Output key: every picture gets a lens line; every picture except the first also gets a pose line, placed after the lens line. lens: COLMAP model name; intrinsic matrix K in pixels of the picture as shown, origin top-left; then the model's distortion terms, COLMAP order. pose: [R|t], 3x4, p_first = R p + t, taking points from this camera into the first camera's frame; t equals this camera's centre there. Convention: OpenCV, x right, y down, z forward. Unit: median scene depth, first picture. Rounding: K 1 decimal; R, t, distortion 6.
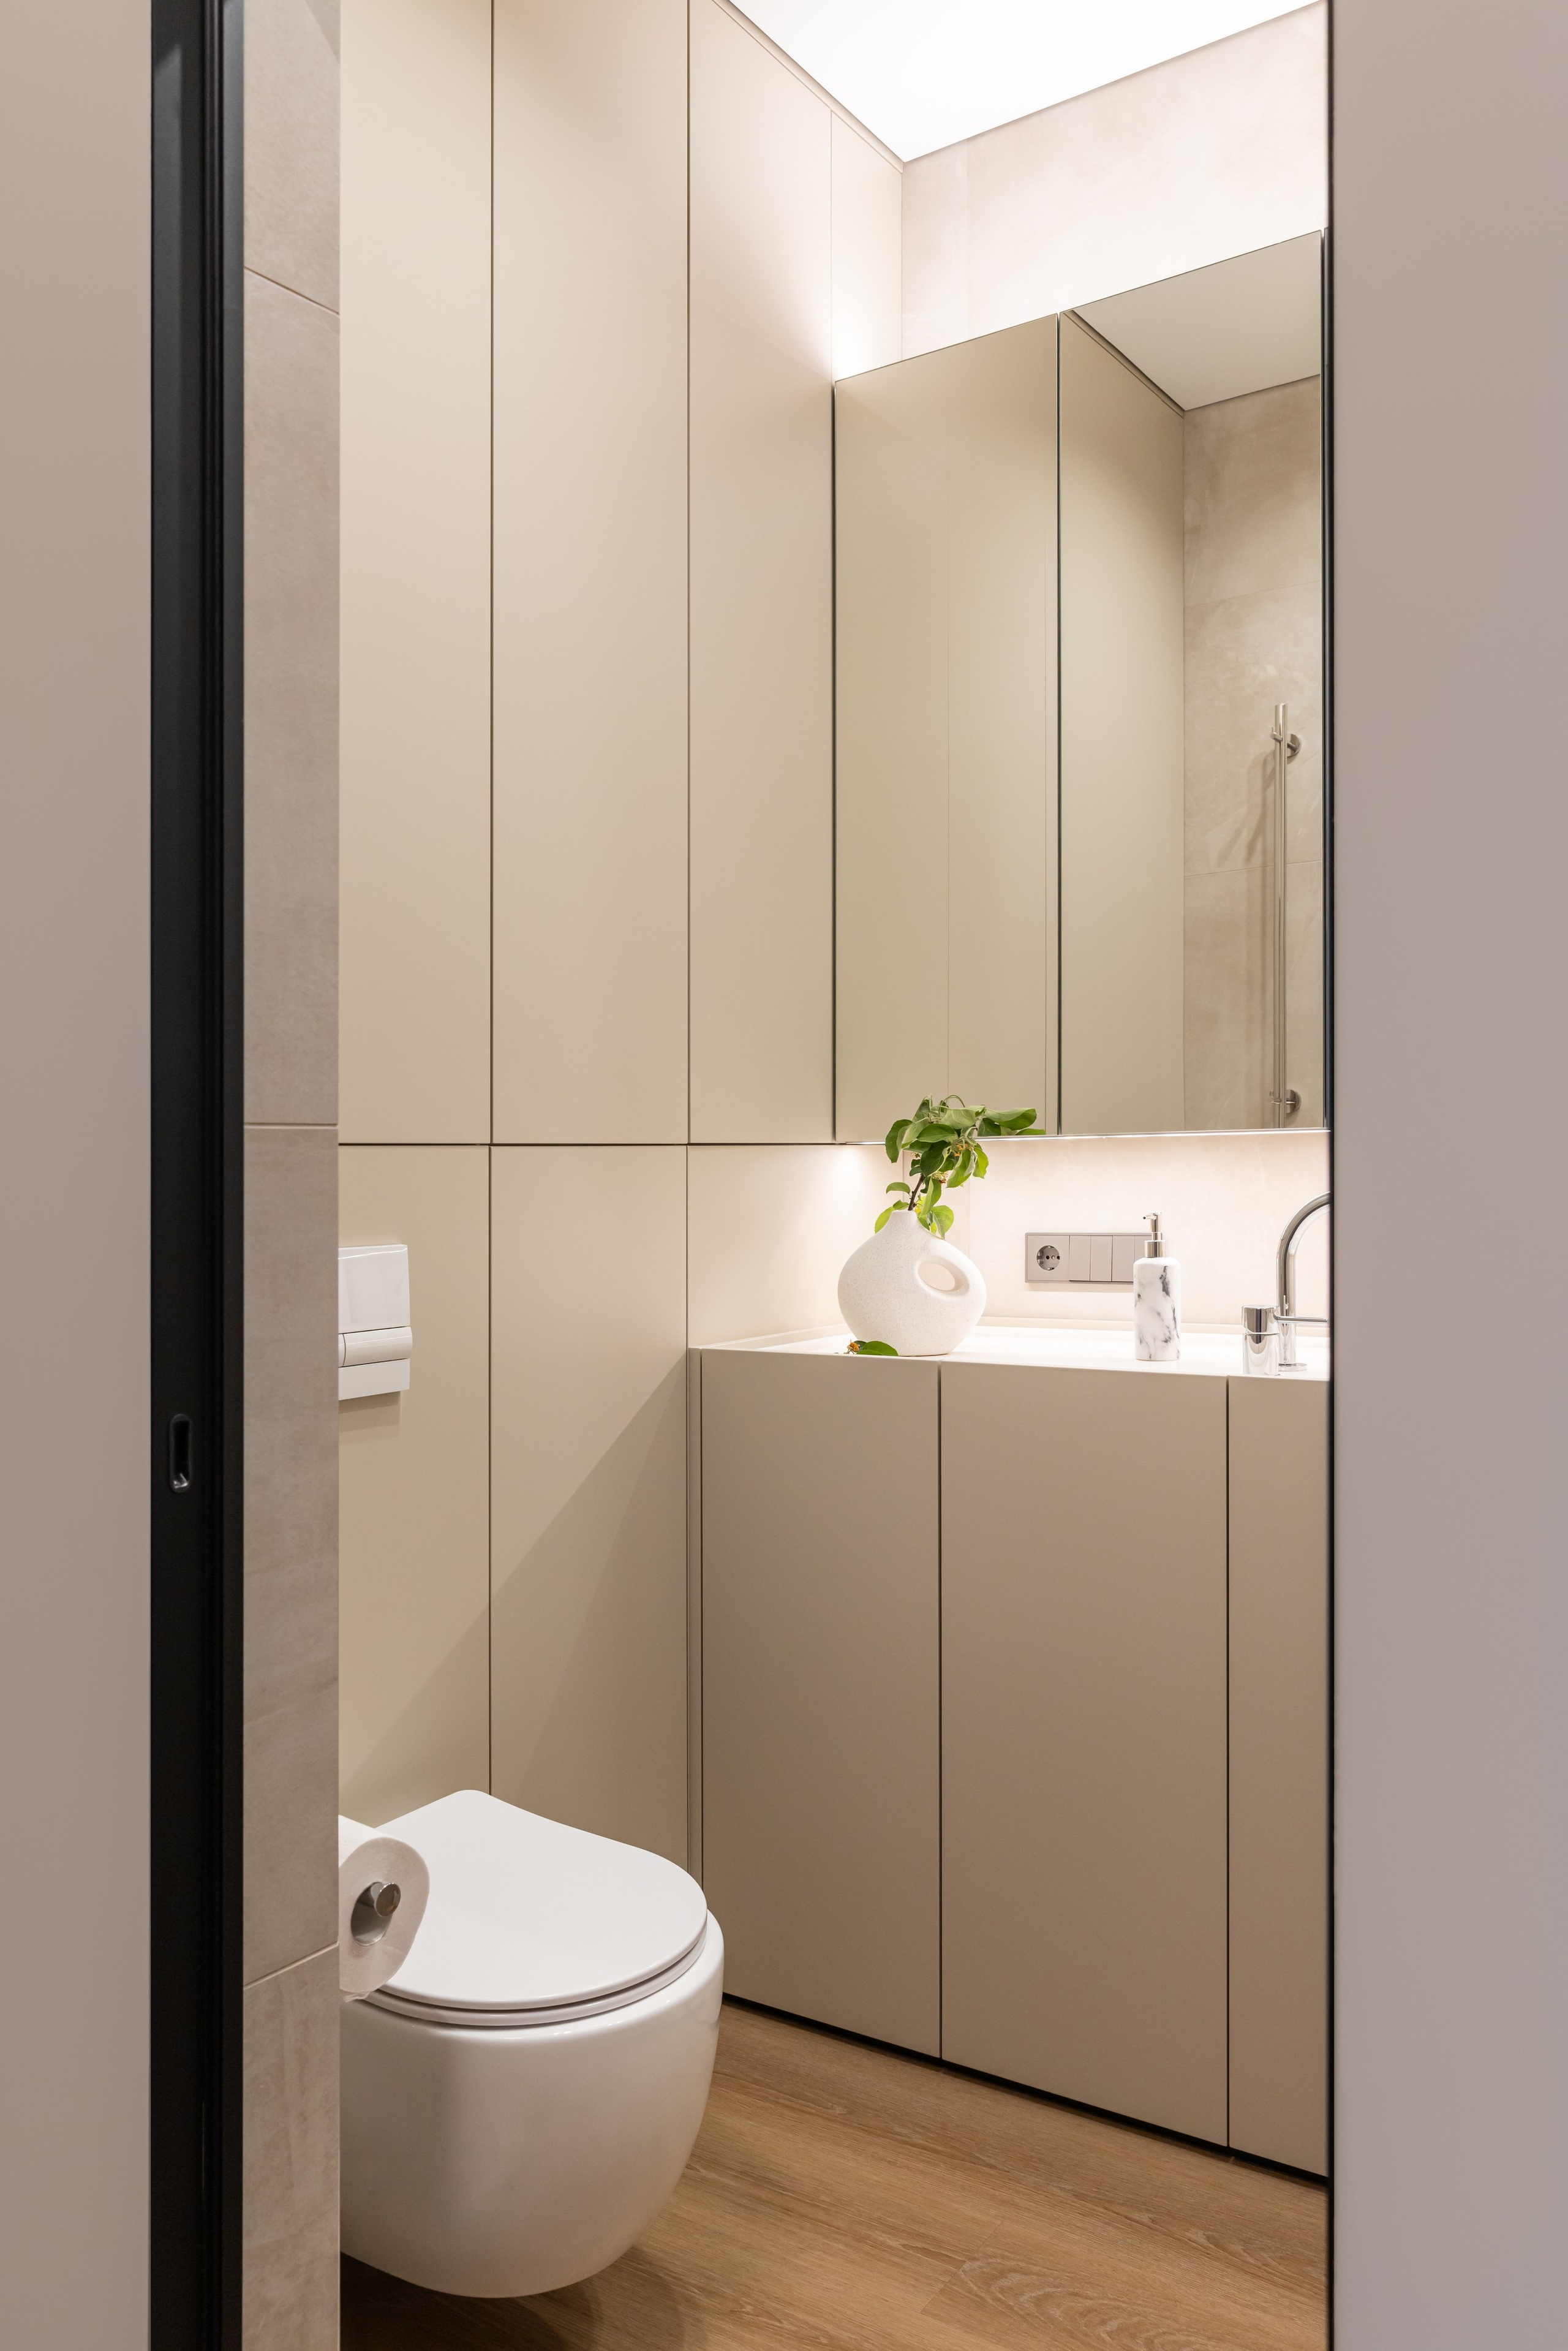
lens RADIAL K [[1805.1, 0, 782.3], [0, 1805.1, 1077.9], [0, 0, 1]] dist [-0.009825, -0.001417]
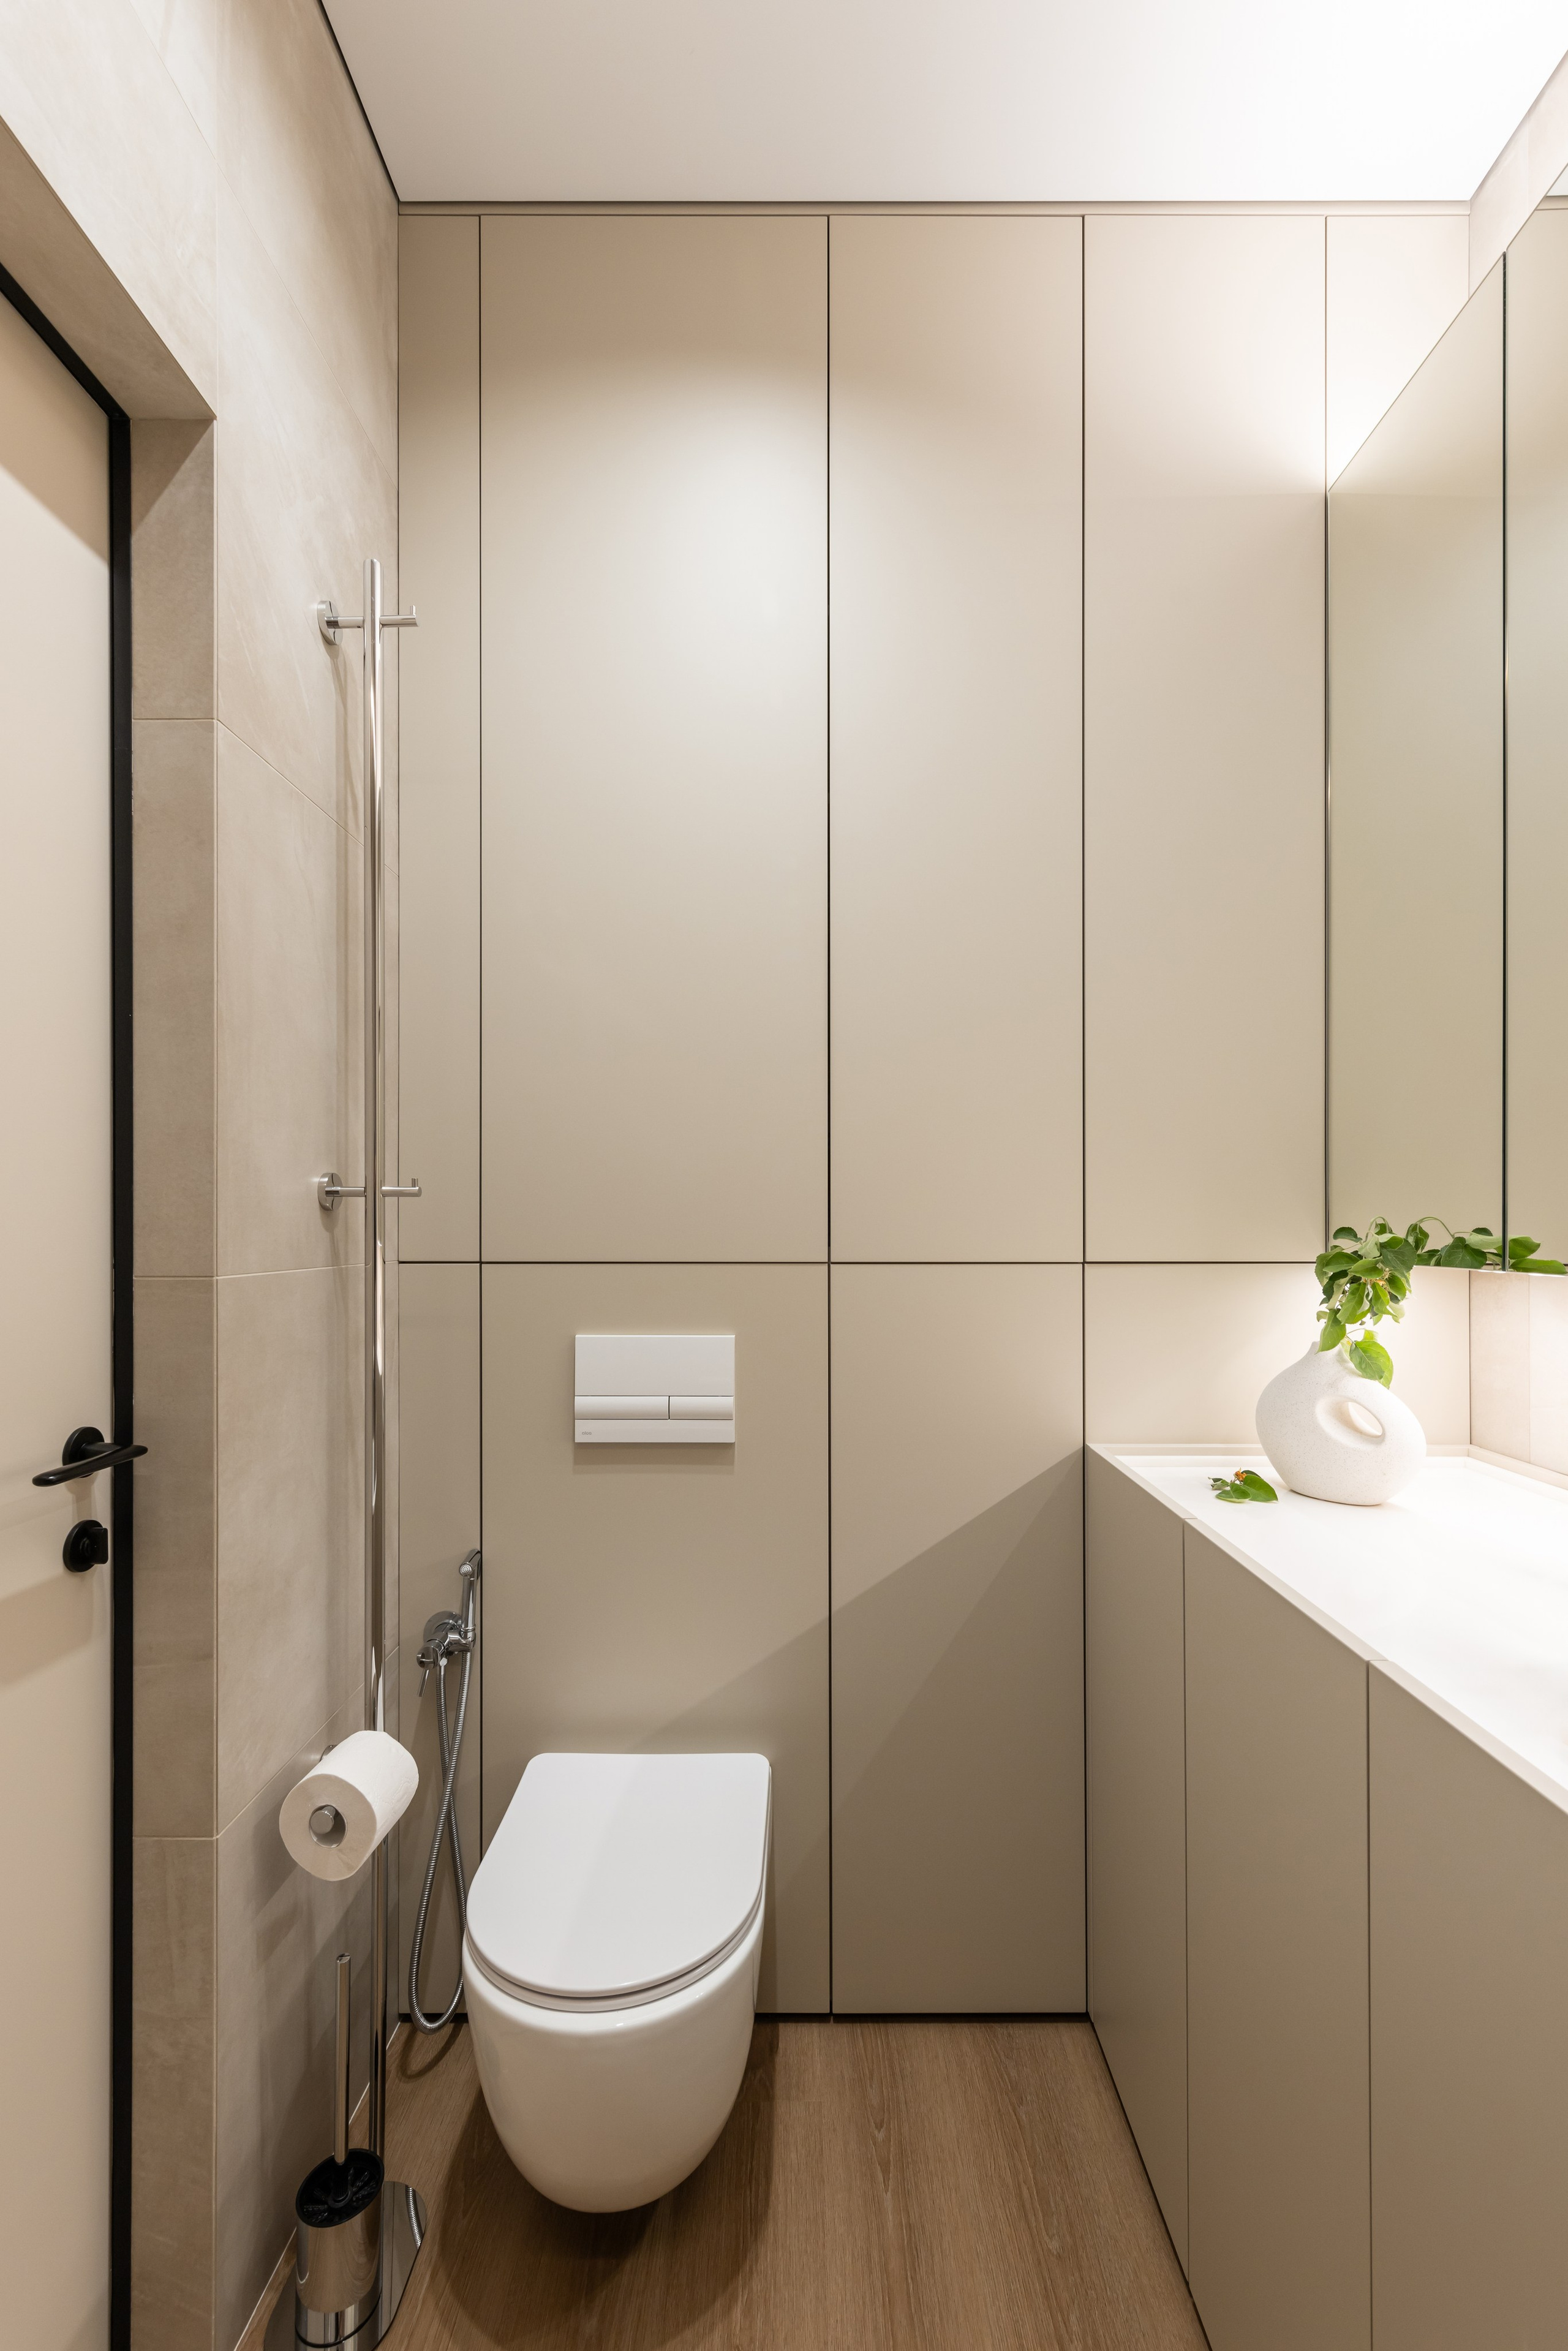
lens RADIAL K [[994.5, 0, 784.0], [0, 994.5, 1175.5], [0, 0, 1]] dist [-0.000810, -0.000538]
pose [[0.549954, -0.015646, -0.835049, 0.457190], [0.028047, 0.999607, -0.000258, -0.028597], [0.834724, -0.023279, 0.550176, 0.634713]]
